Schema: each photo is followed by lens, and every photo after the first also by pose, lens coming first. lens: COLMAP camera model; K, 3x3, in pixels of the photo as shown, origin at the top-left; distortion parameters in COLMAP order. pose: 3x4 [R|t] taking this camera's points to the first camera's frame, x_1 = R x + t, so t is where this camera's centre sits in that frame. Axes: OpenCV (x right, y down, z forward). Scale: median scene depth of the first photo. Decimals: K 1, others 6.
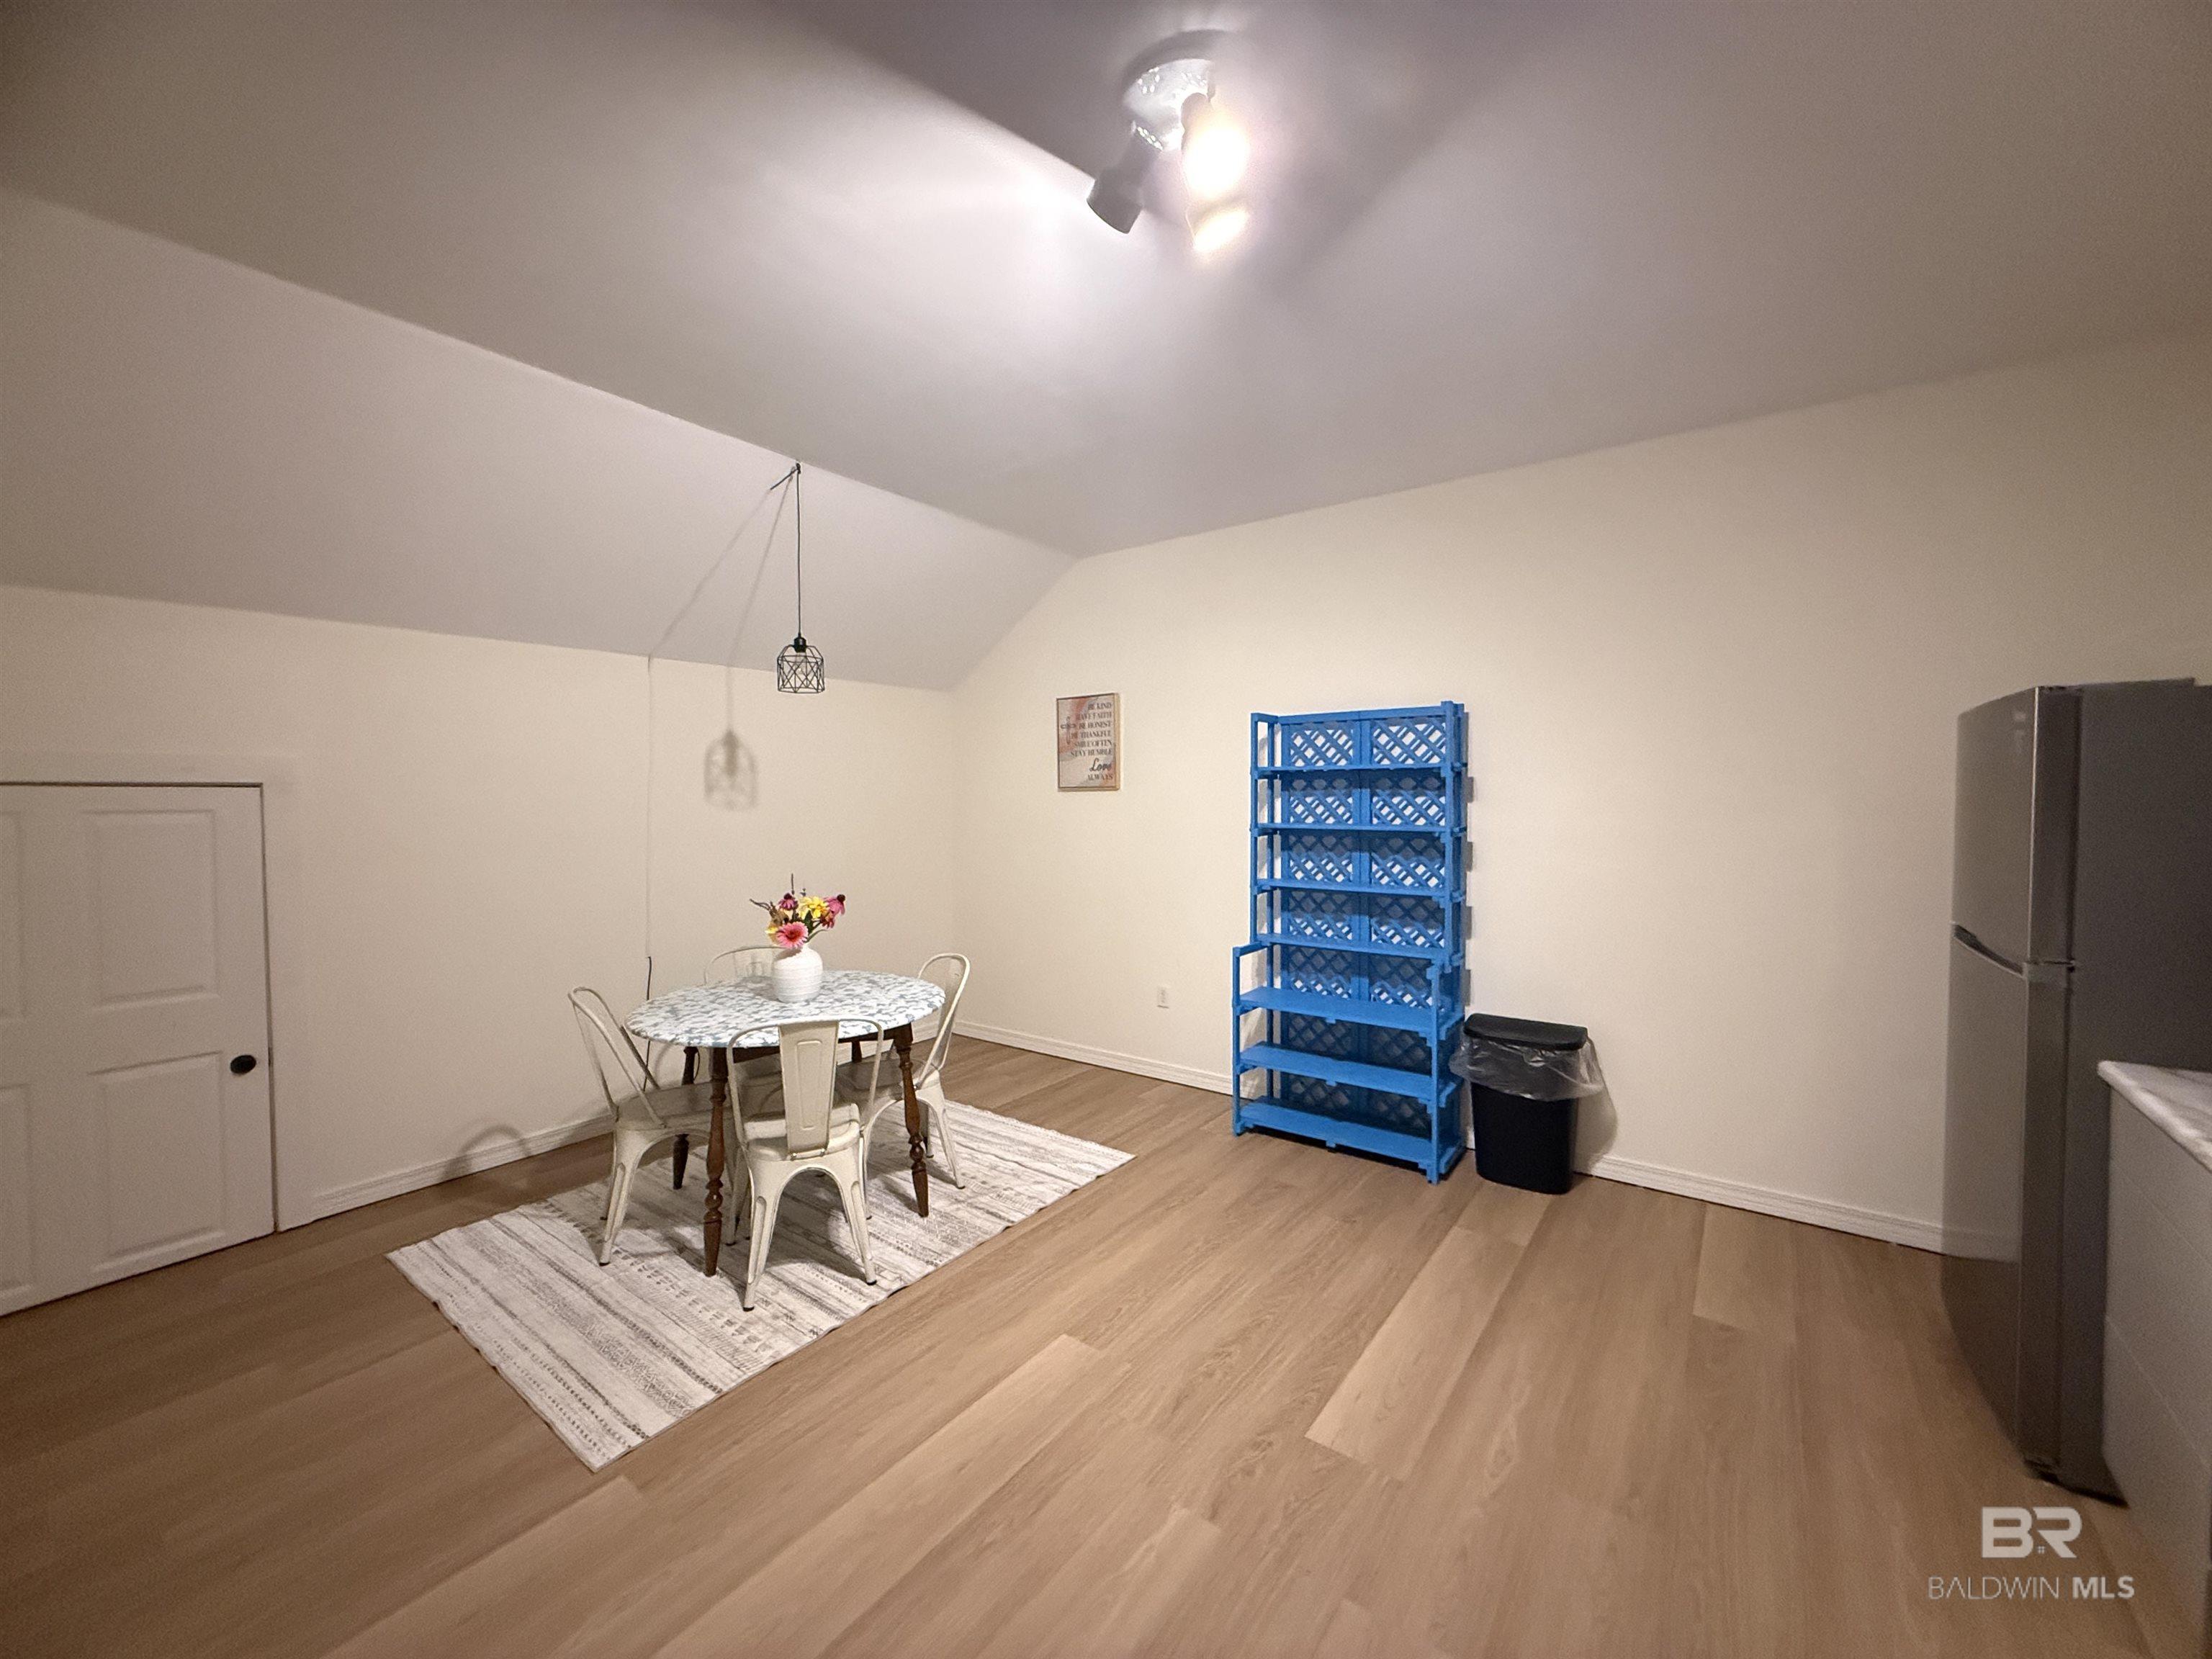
lens RADIAL K [[880.1, 0, 1098.5], [0, 880.1, 830.2], [0, 0, 1]] dist [0.000962, 0.000138]
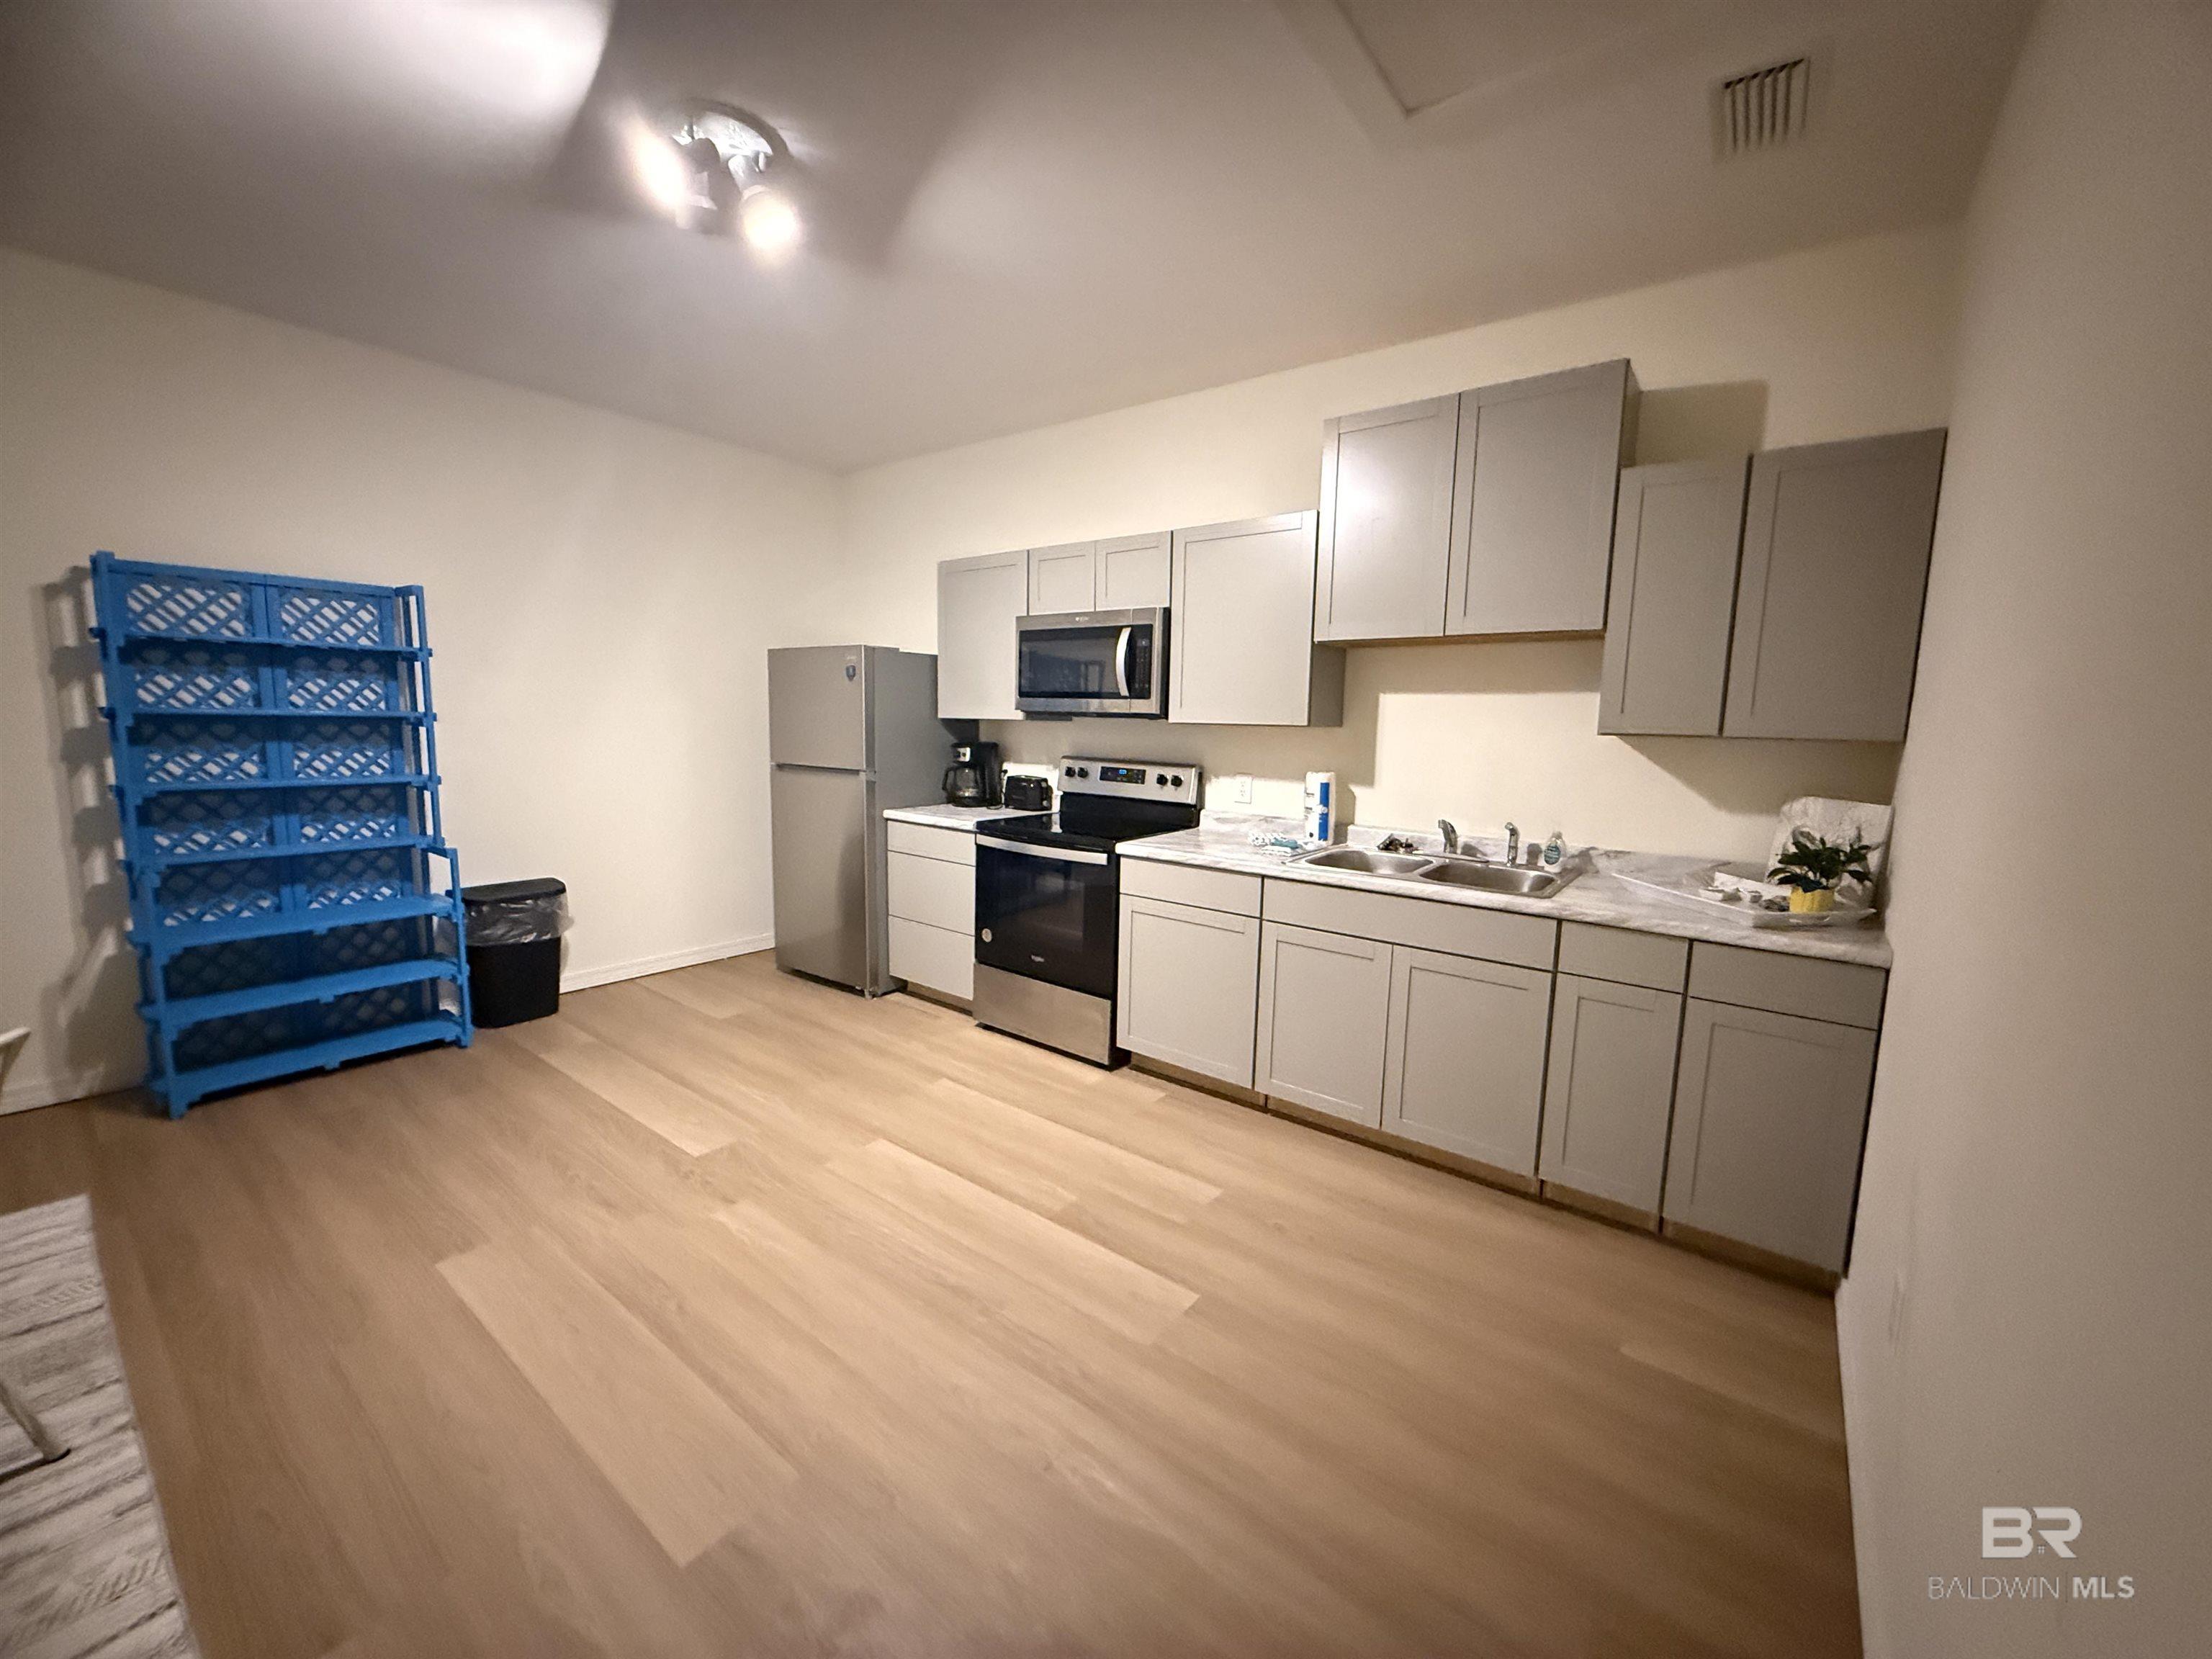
lens RADIAL K [[880.1, 0, 1098.5], [0, 880.1, 830.2], [0, 0, 1]] dist [0.000962, 0.000138]
pose [[0.019419, -0.129683, 0.991365, -0.570629], [0.011553, 0.991515, 0.129476, 0.008731], [-0.999745, 0.008939, 0.020752, 0.188088]]
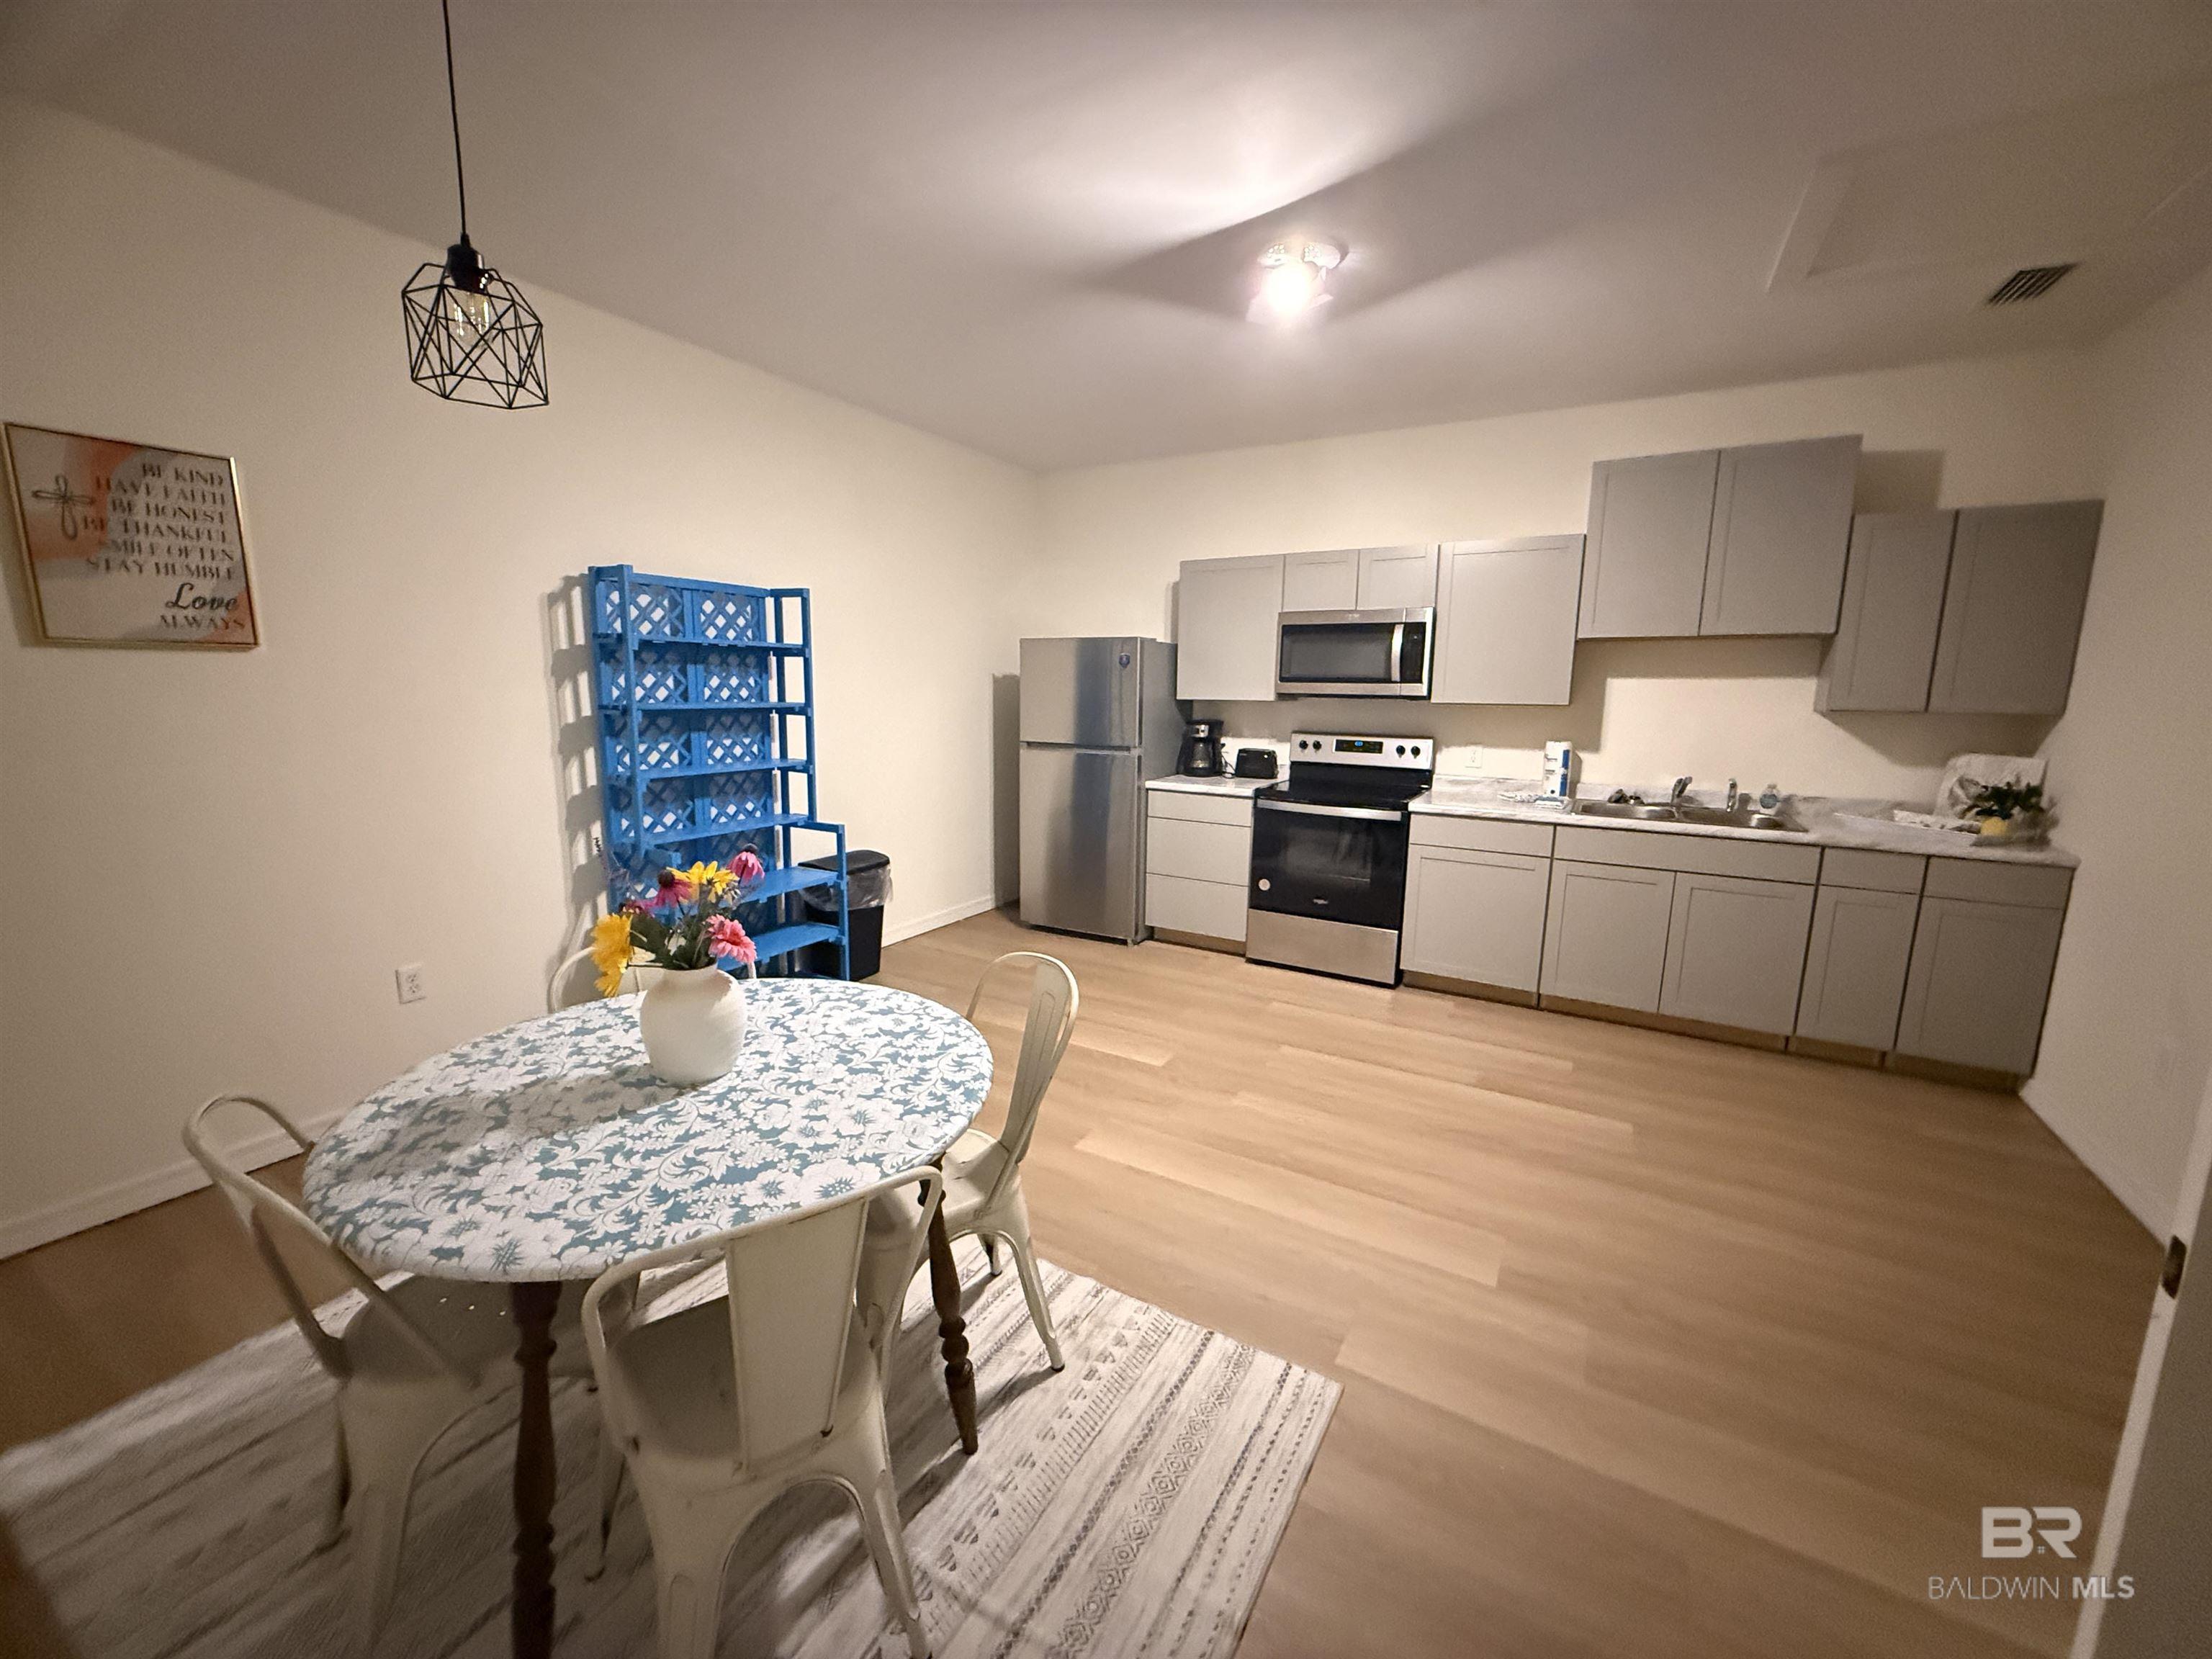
lens RADIAL K [[880.1, 0, 1098.5], [0, 880.1, 830.2], [0, 0, 1]] dist [0.000962, 0.000138]
pose [[-0.114414, -0.164927, 0.979647, -0.723435], [0.021576, 0.985478, 0.168428, -0.022174], [-0.993199, 0.040408, -0.109194, 0.702450]]
